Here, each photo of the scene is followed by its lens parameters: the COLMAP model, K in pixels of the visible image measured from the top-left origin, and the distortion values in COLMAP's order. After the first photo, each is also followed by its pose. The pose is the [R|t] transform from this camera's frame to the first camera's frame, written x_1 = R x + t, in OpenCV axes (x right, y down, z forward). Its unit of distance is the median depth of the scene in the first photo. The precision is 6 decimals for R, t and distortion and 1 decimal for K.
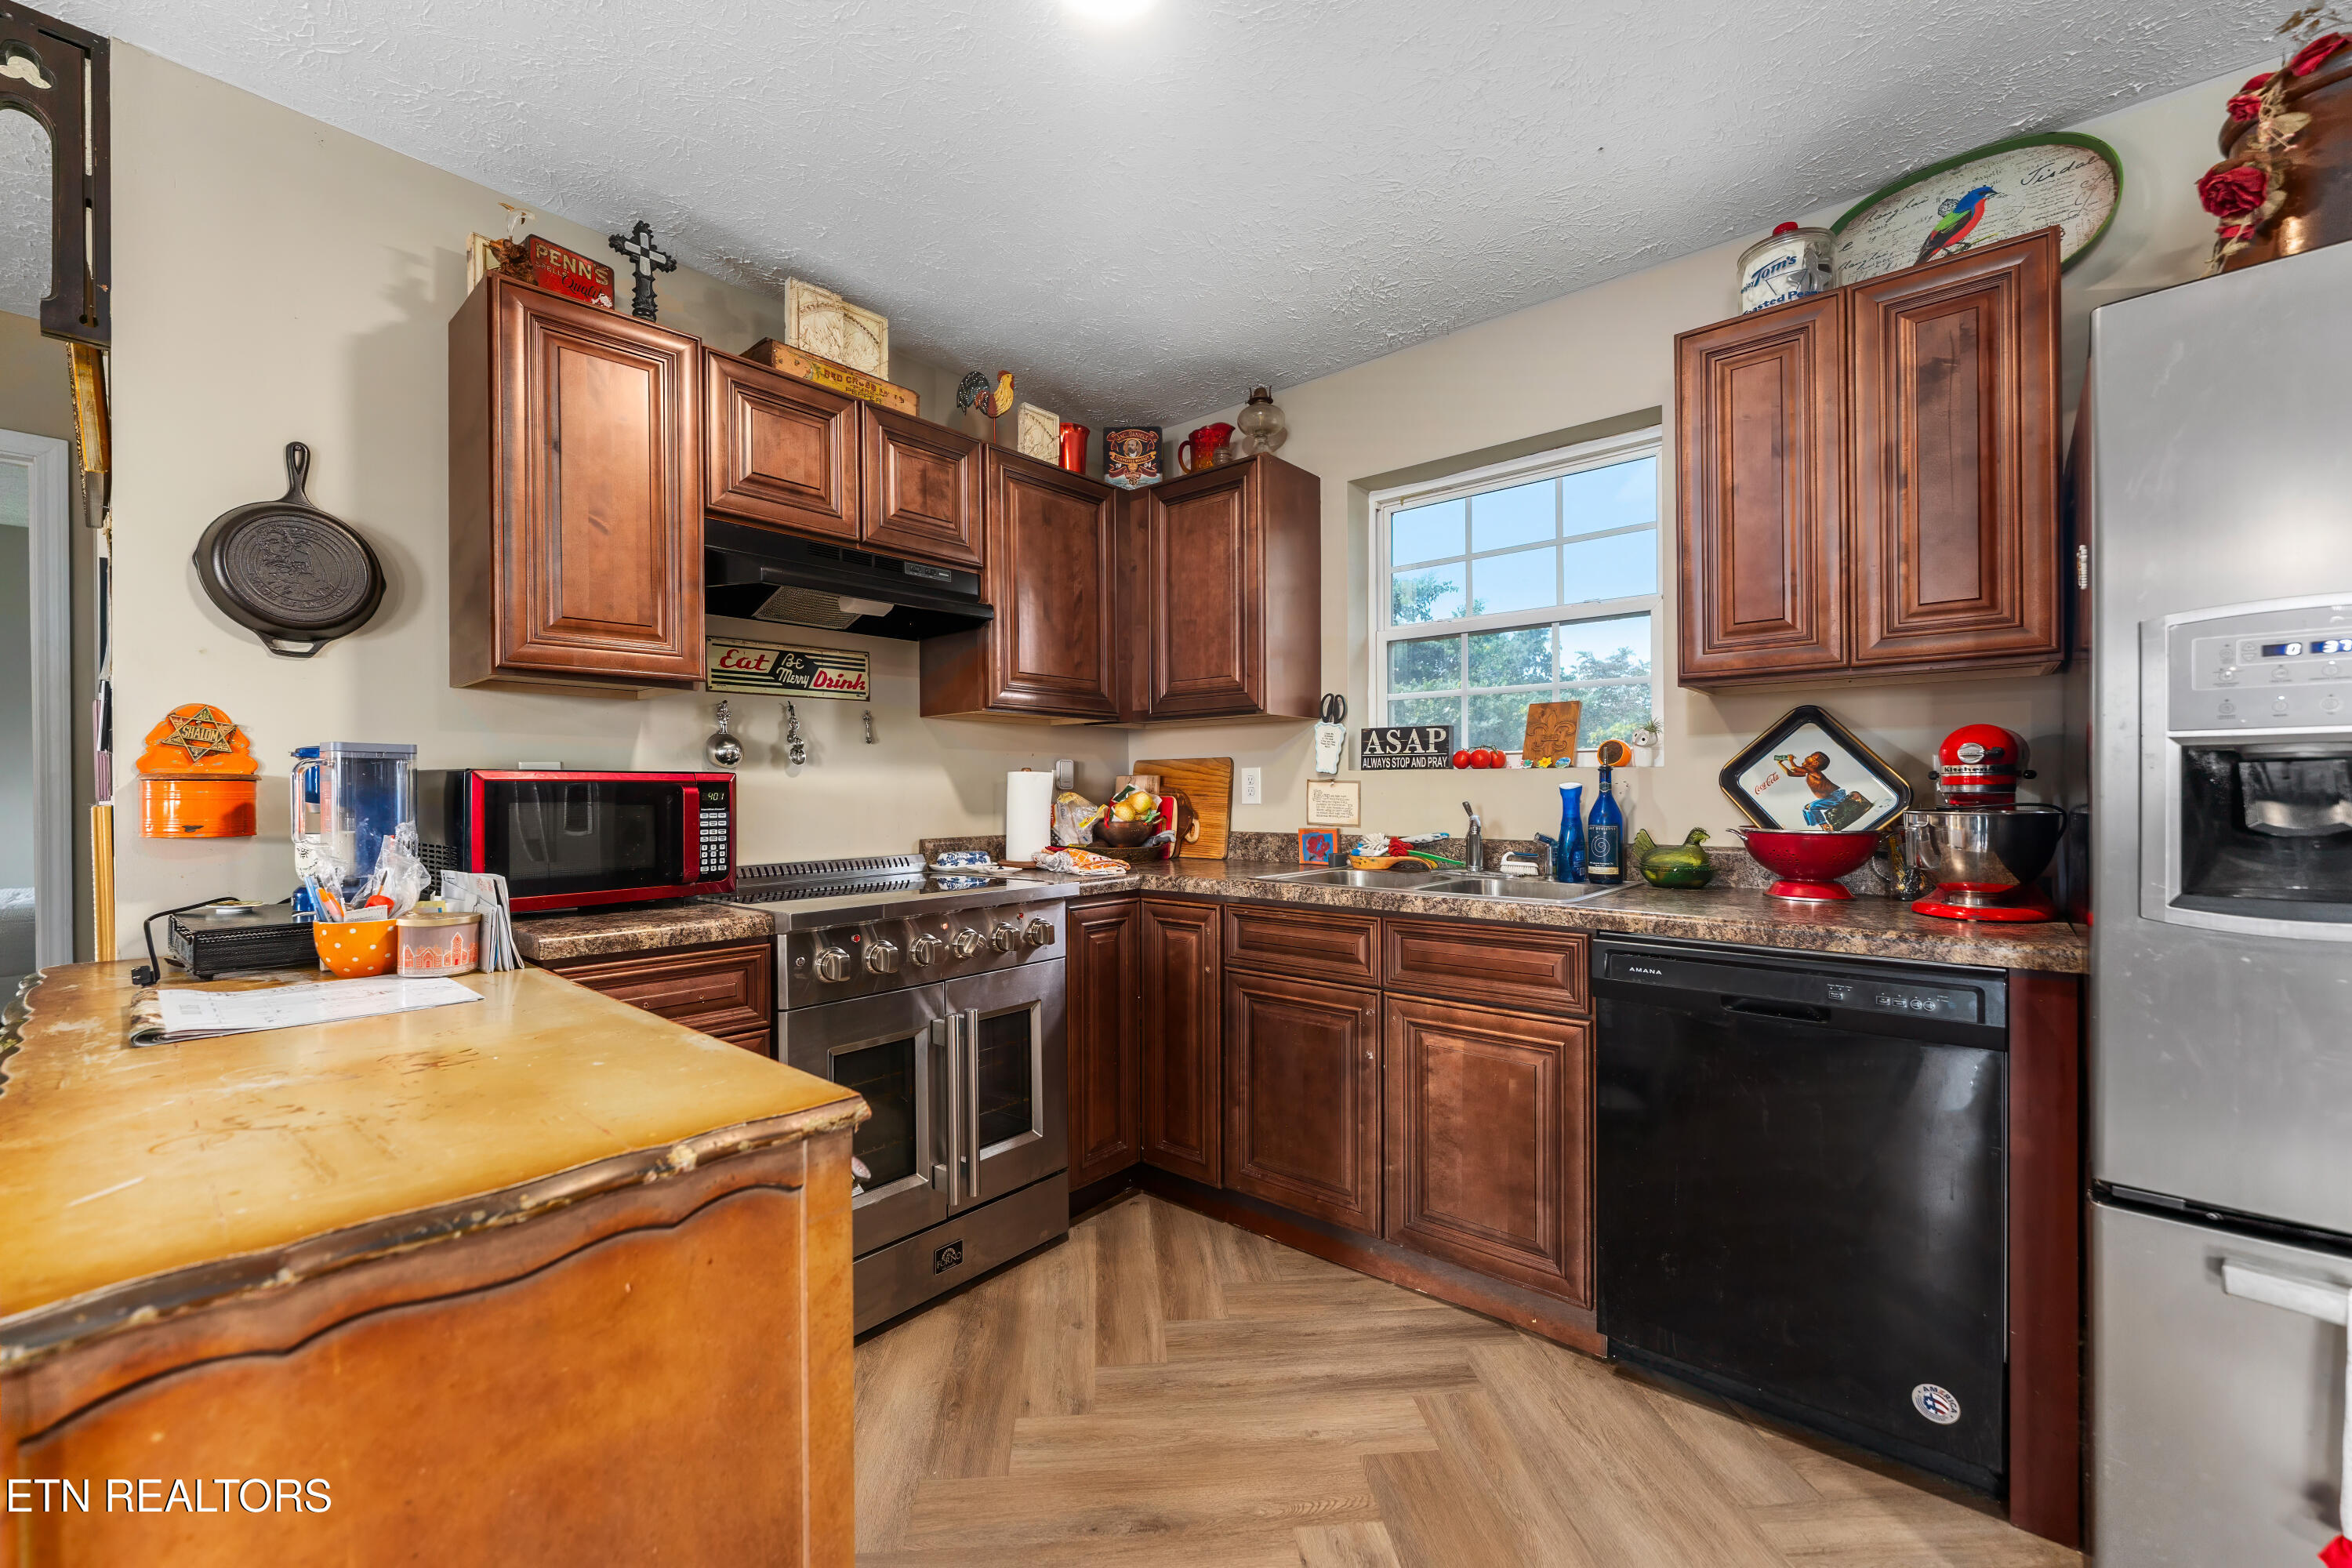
lens RADIAL K [[940.7, 0, 1164.0], [0, 940.7, 796.6], [0, 0, 1]] dist [-0.000443, -0.000714]
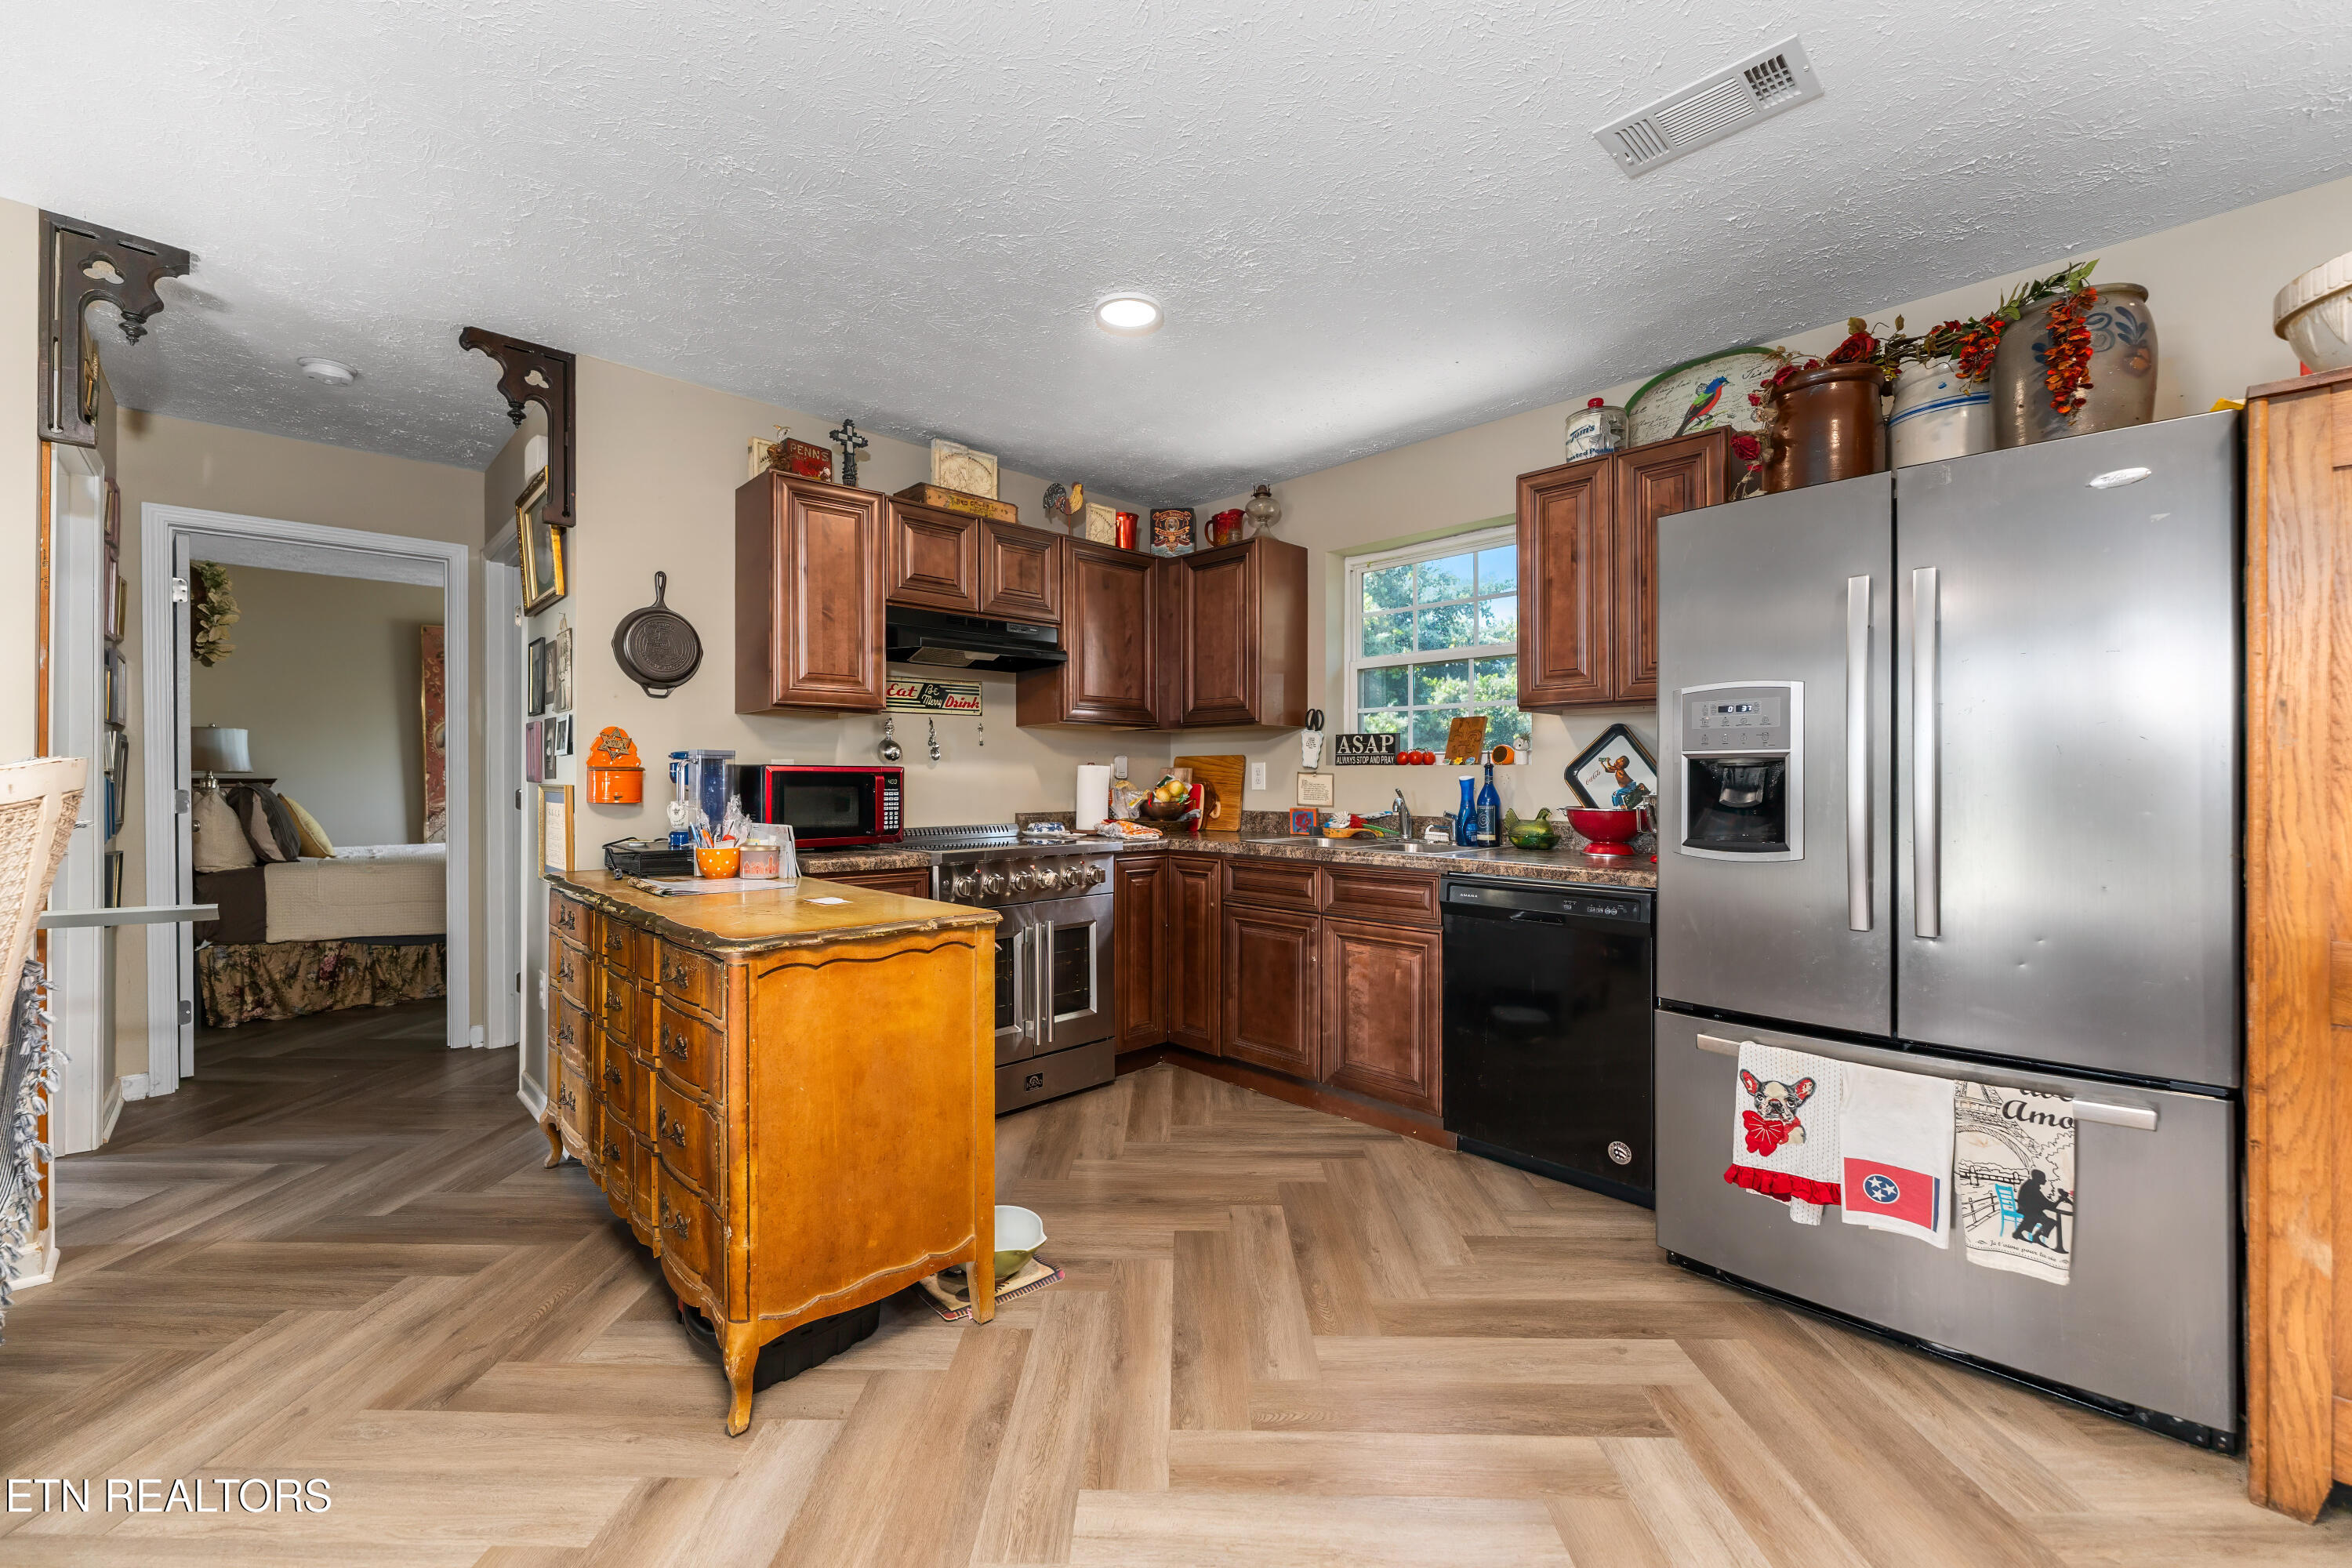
lens RADIAL K [[940.7, 0, 1154.8], [0, 940.7, 785.7], [0, 0, 1]] dist [-0.000443, -0.000714]
pose [[0.995192, 0.006625, -0.097717, 0.112084], [-0.006579, 0.999978, 0.000787, 0.002378], [0.097720, -0.000140, 0.995214, -0.500284]]
